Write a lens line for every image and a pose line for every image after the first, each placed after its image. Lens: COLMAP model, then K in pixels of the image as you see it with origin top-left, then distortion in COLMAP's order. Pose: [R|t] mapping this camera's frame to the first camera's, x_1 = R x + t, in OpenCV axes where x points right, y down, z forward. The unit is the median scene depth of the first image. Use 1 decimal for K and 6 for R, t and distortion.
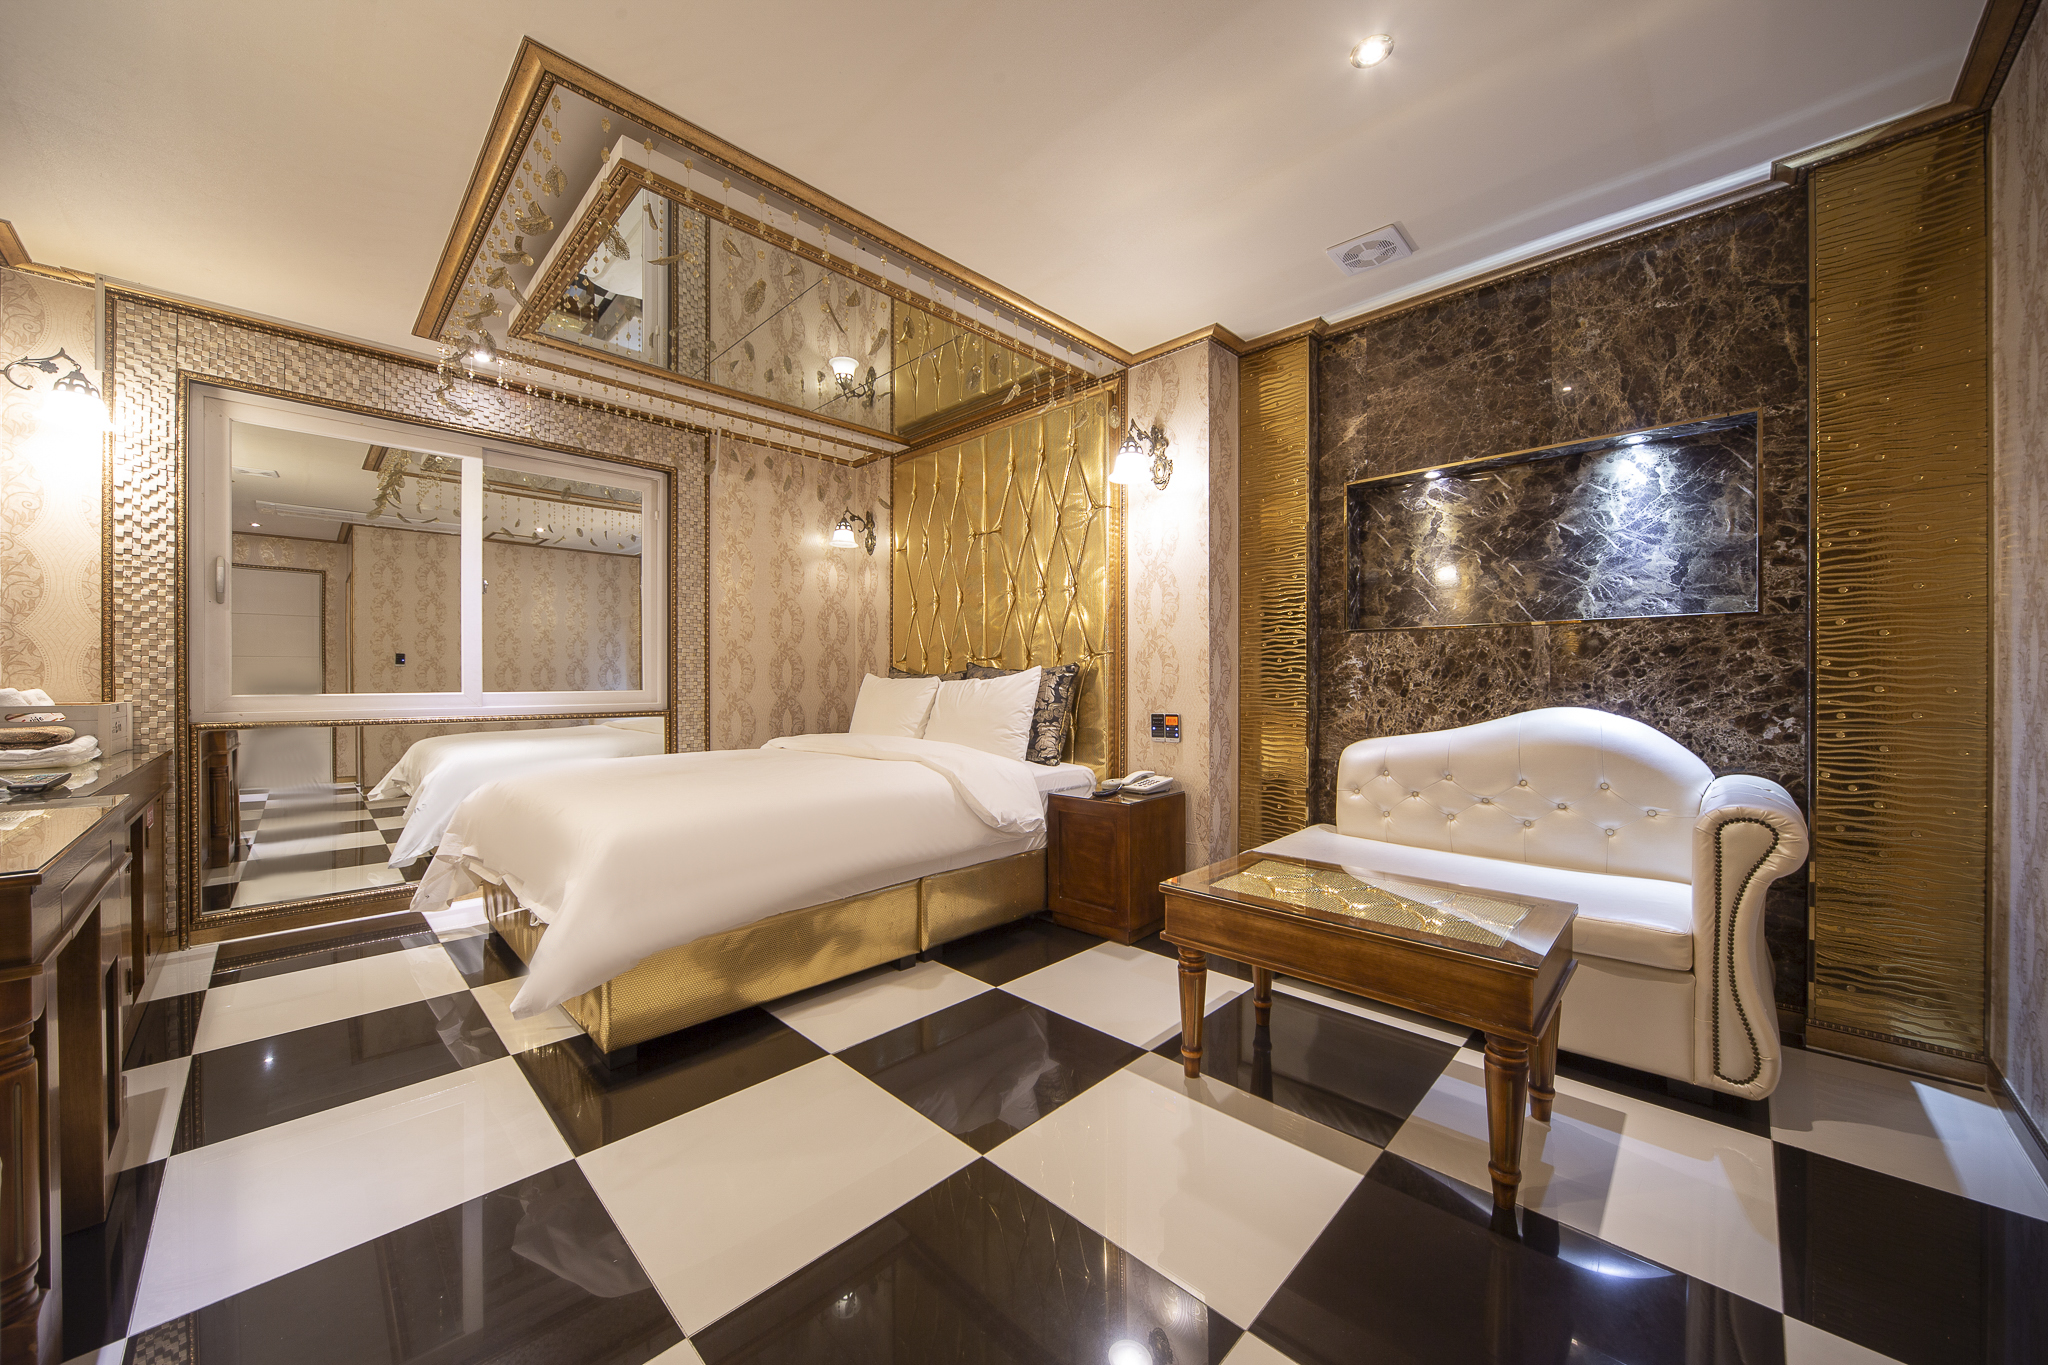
lens RADIAL K [[745.2, 0, 1039.4], [0, 745.2, 681.5], [0, 0, 1]] dist [-0.001840, -0.000119]
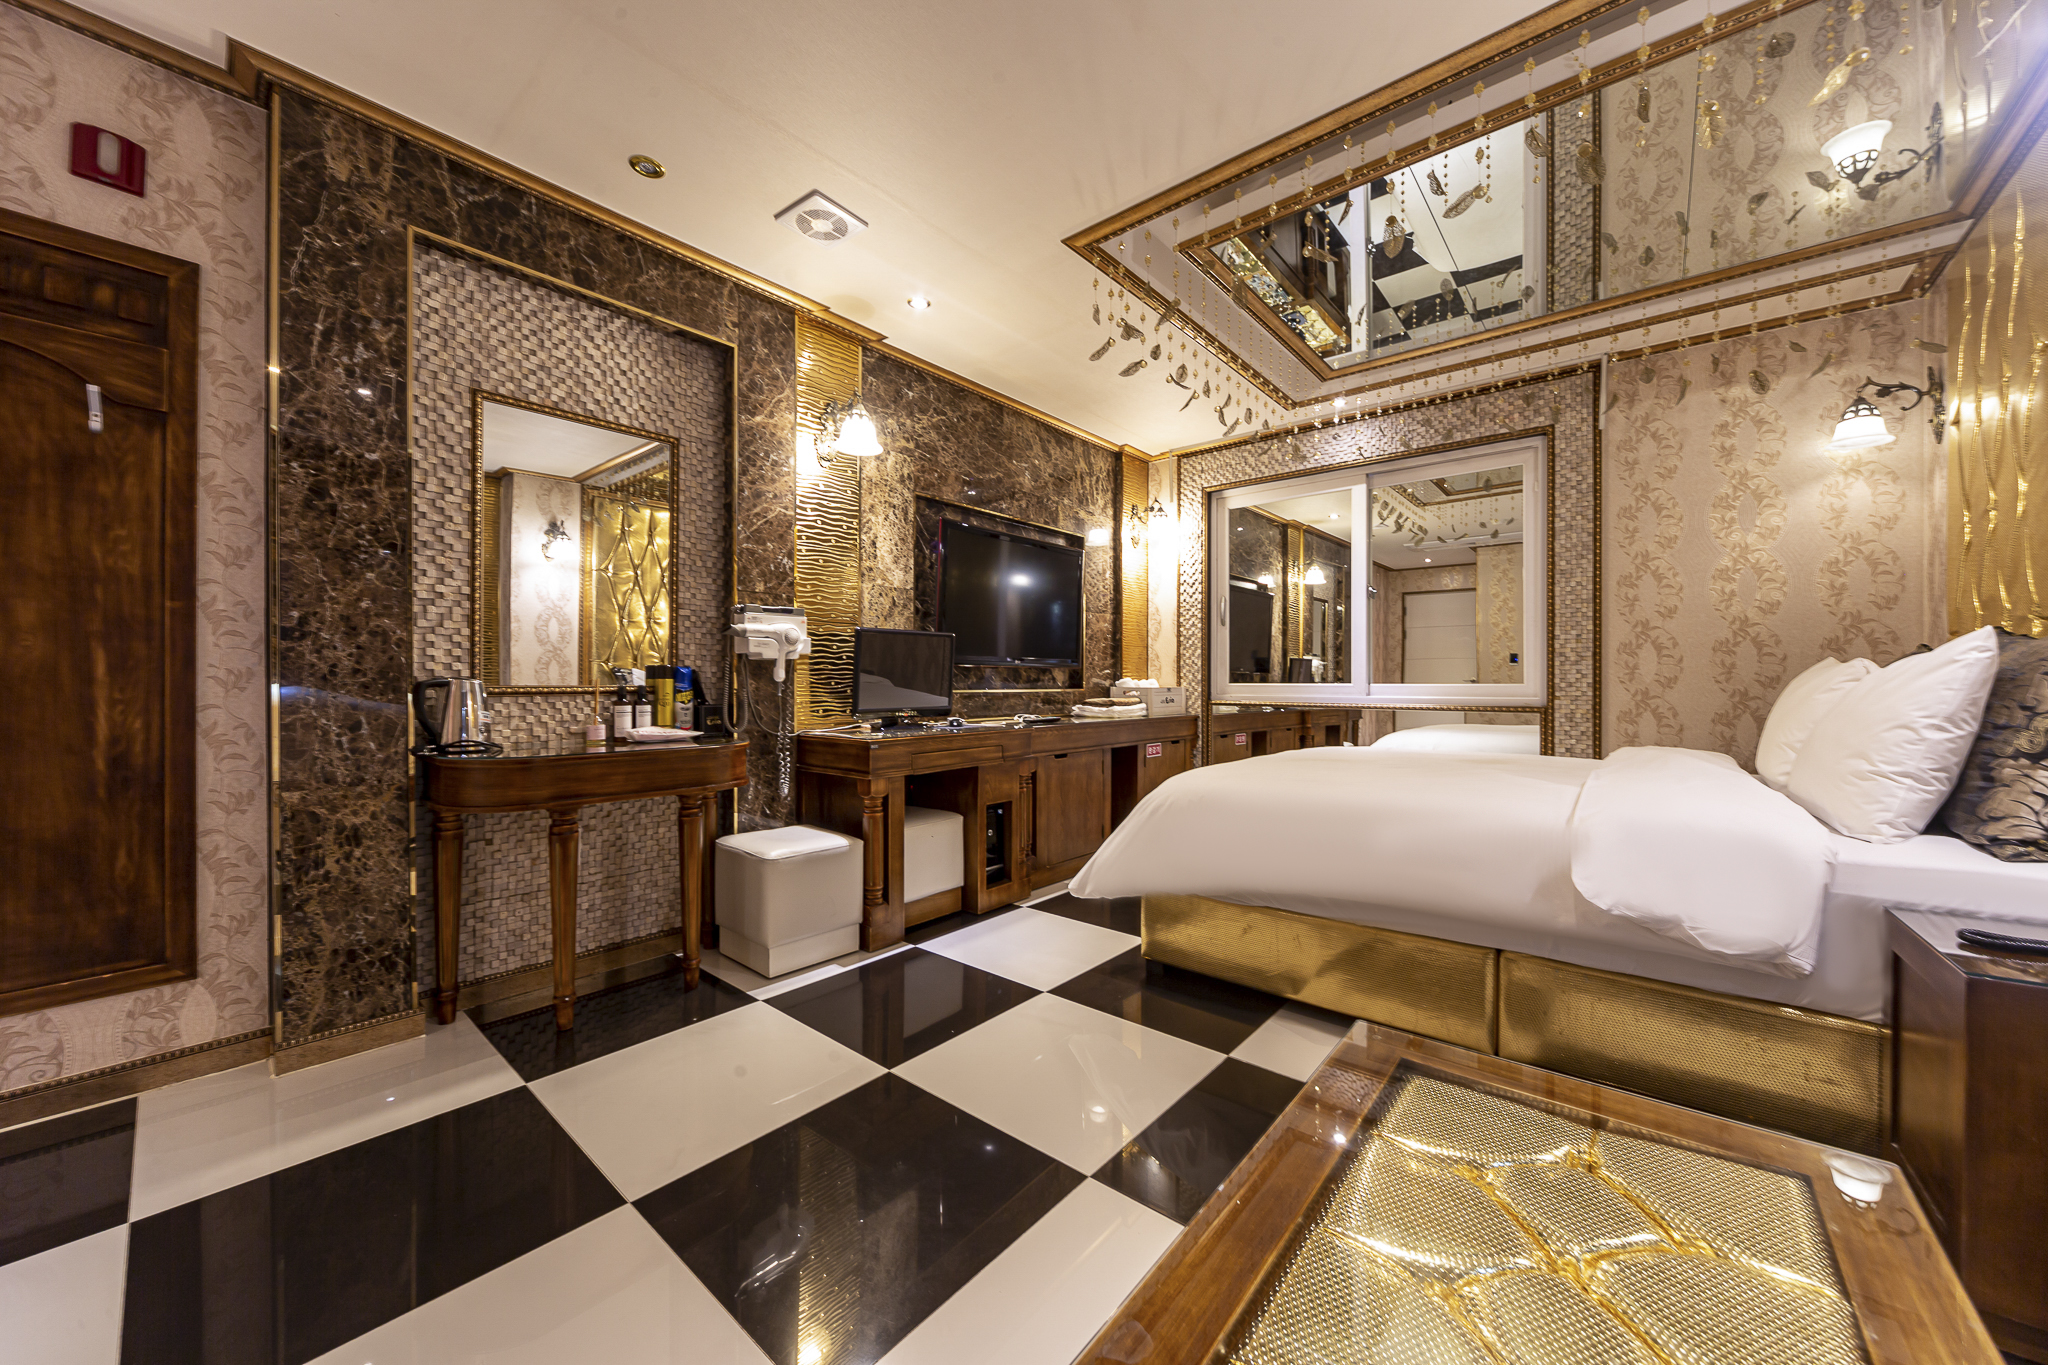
lens RADIAL K [[745.2, 0, 1033.2], [0, 745.2, 685.4], [0, 0, 1]] dist [-0.001840, -0.000119]
pose [[0.069971, 0.004811, -0.997537, 0.273650], [-0.002853, 0.999985, 0.004623, 0.009407], [0.997545, 0.002522, 0.069984, 0.285073]]
